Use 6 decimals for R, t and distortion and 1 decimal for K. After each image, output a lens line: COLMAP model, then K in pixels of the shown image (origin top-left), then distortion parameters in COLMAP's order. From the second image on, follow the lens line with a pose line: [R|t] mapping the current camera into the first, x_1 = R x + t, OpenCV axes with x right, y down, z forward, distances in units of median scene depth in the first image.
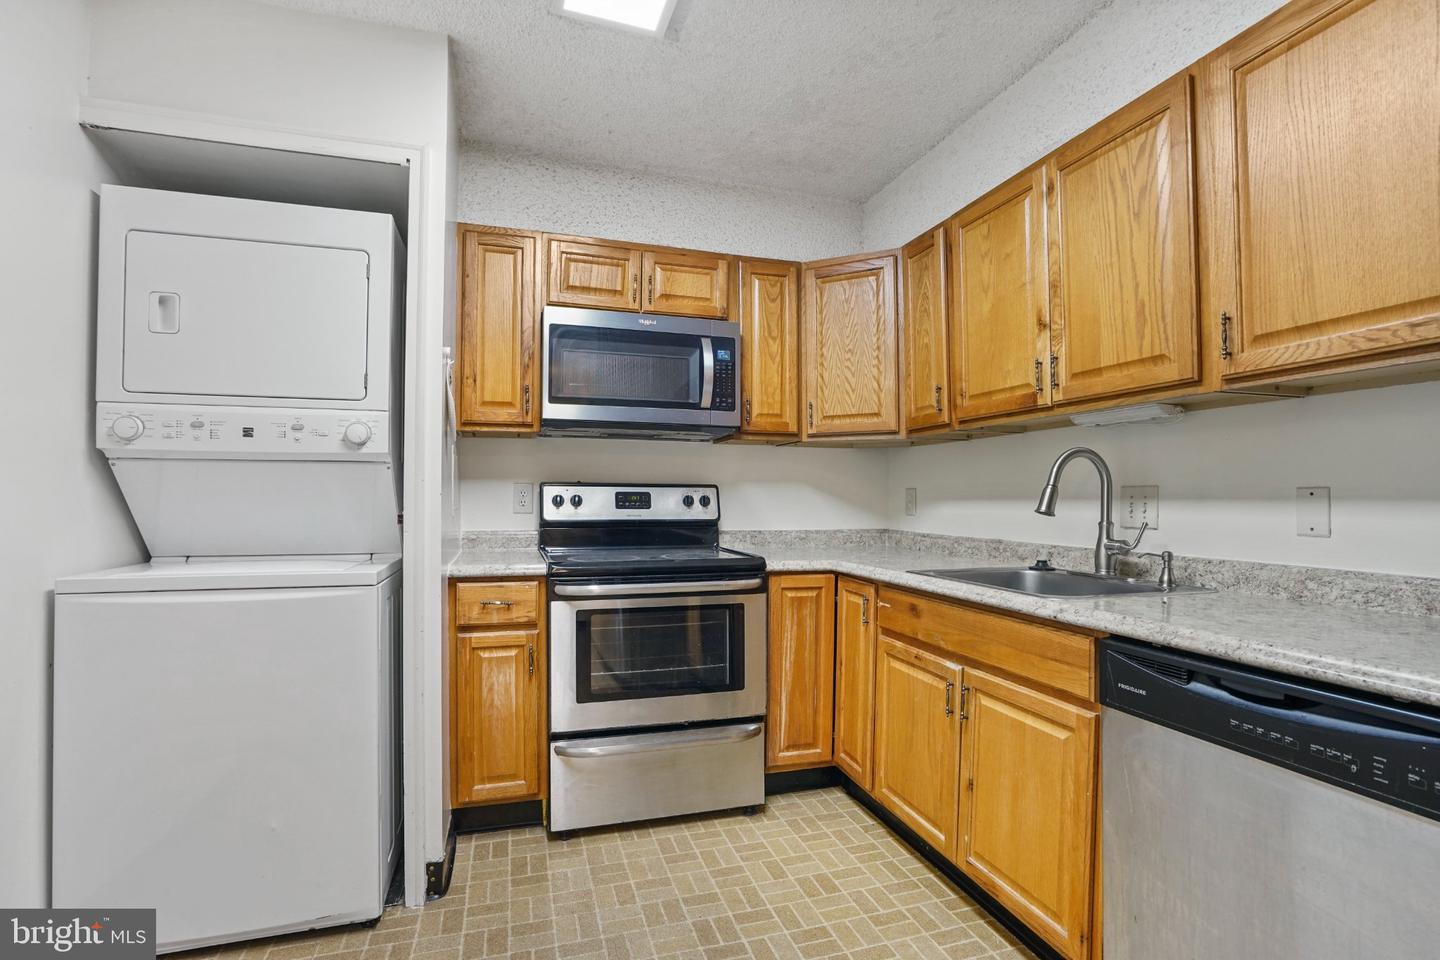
lens RADIAL K [[666.3, 0, 718.5], [0, 666.3, 491.0], [0, 0, 1]] dist [-0.065428, 0.025628]
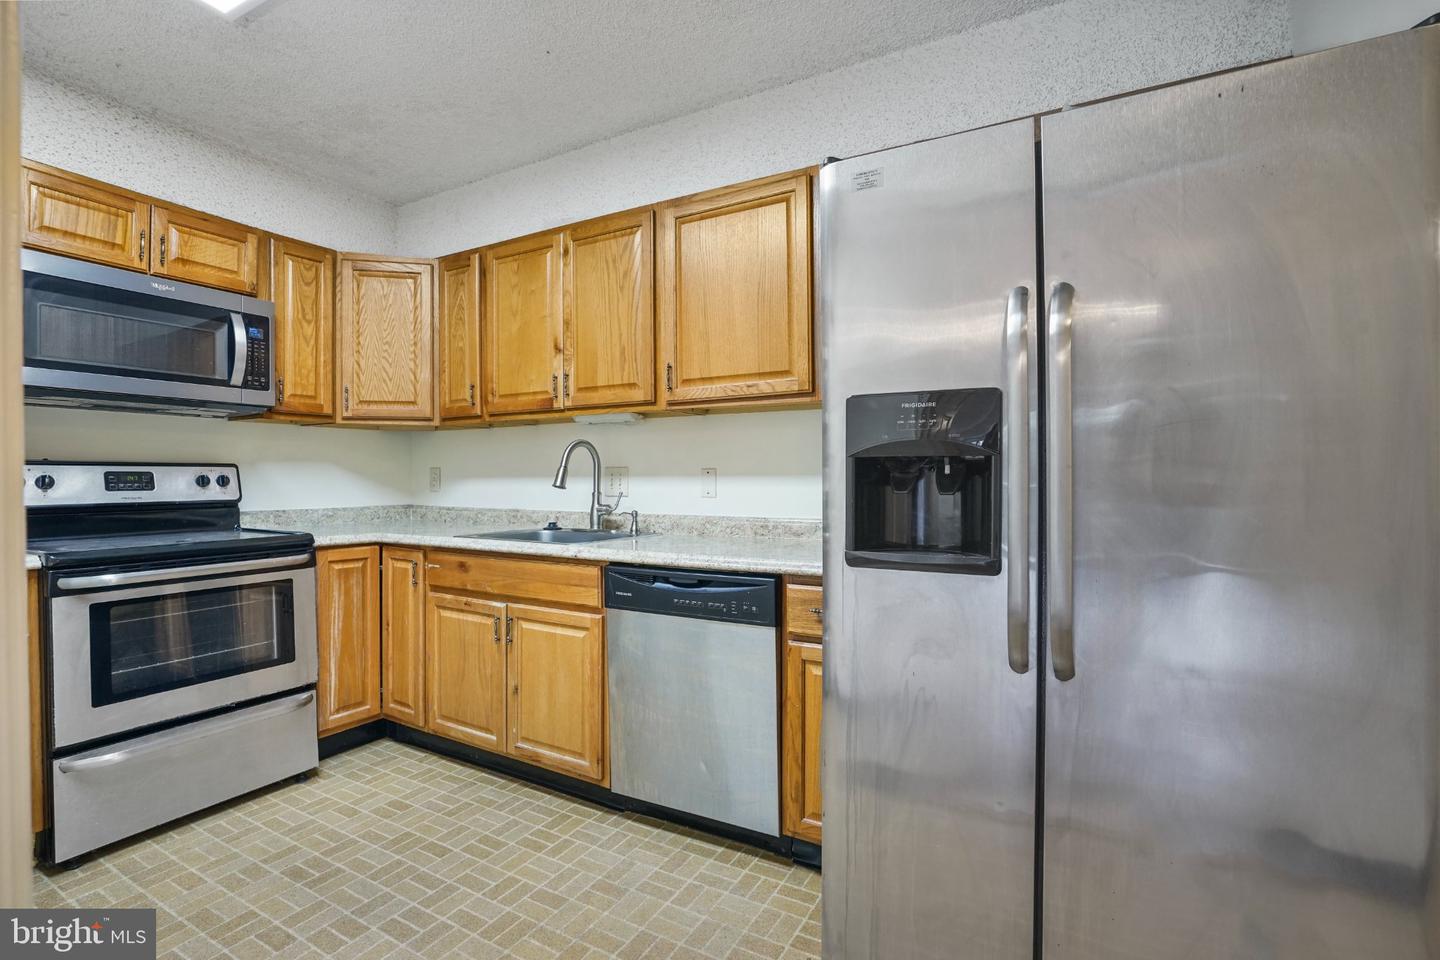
lens RADIAL K [[666.3, 0, 718.5], [0, 666.3, 491.0], [0, 0, 1]] dist [-0.065428, 0.025628]
pose [[0.723672, -0.021095, 0.689822, -0.176199], [-0.002457, 0.999448, 0.033141, -0.003610], [-0.690140, -0.025678, 0.723220, -0.190475]]
